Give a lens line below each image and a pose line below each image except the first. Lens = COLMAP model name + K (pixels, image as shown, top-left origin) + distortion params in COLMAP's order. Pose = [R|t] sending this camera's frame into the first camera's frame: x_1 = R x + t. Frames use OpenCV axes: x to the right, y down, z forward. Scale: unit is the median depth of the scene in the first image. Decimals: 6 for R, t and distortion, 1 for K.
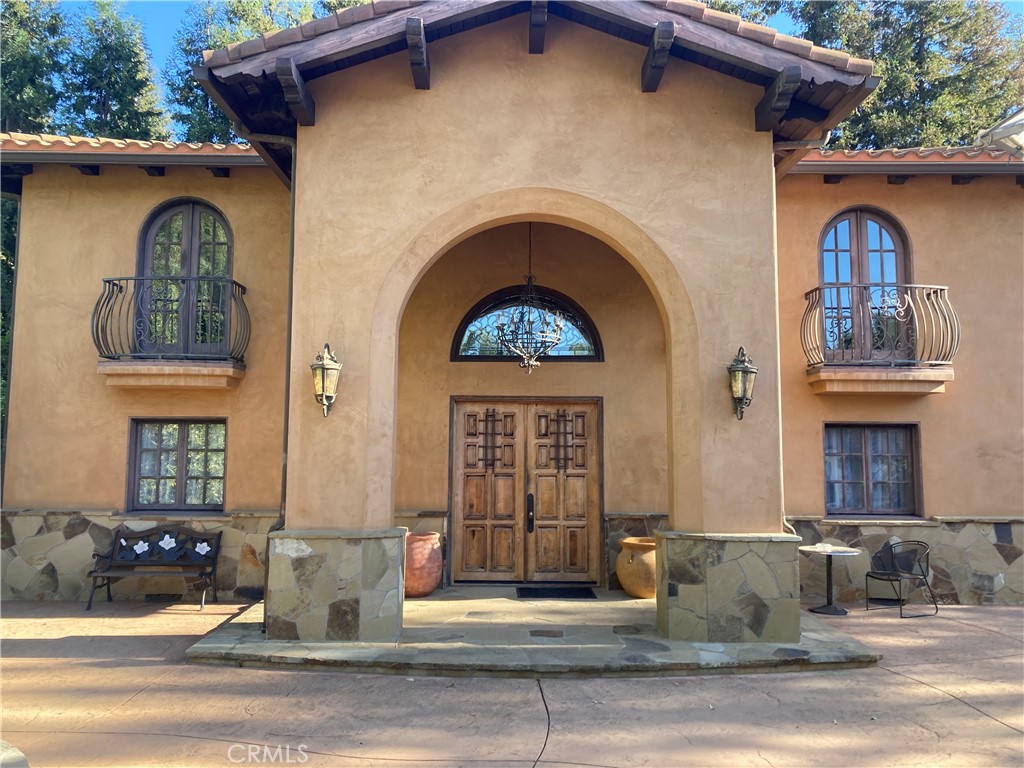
lens RADIAL K [[845.9, 0, 514.6], [0, 845.9, 375.2], [0, 0, 1]] dist [0.040719, -0.041727]
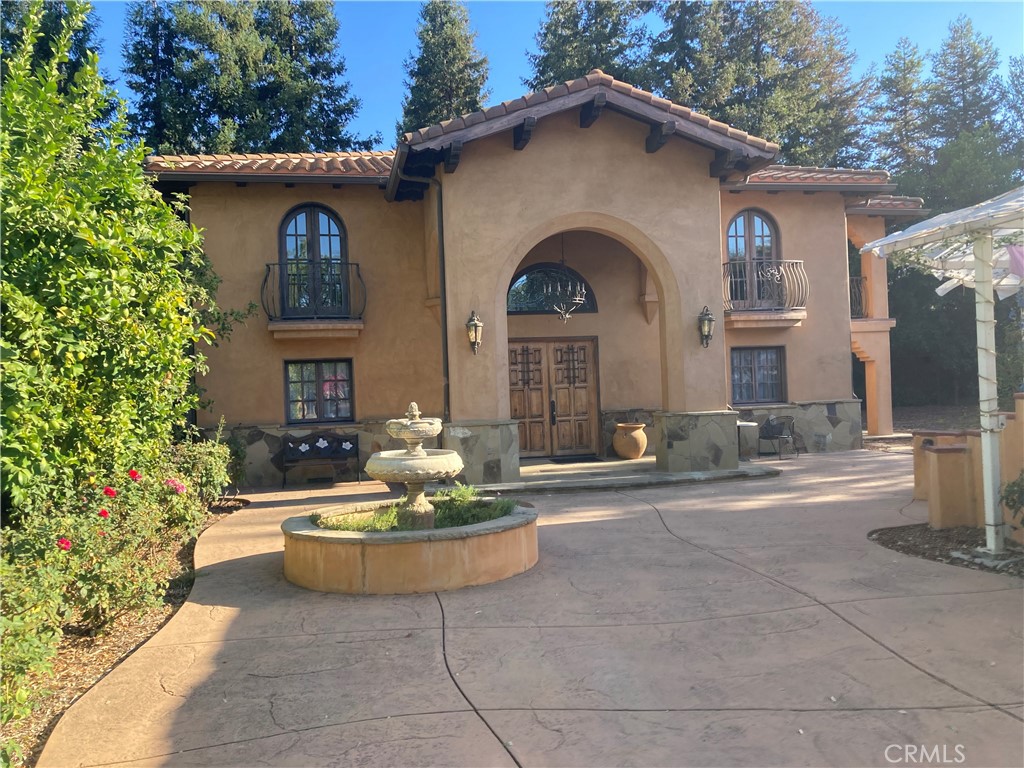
lens RADIAL K [[845.9, 0, 512.2], [0, 845.9, 388.5], [0, 0, 1]] dist [0.040719, -0.041727]
pose [[0.979150, -0.043770, 0.198367, -0.377702], [0.024386, 0.994776, 0.099128, -0.037168], [-0.201670, -0.092224, 0.975102, -0.505821]]
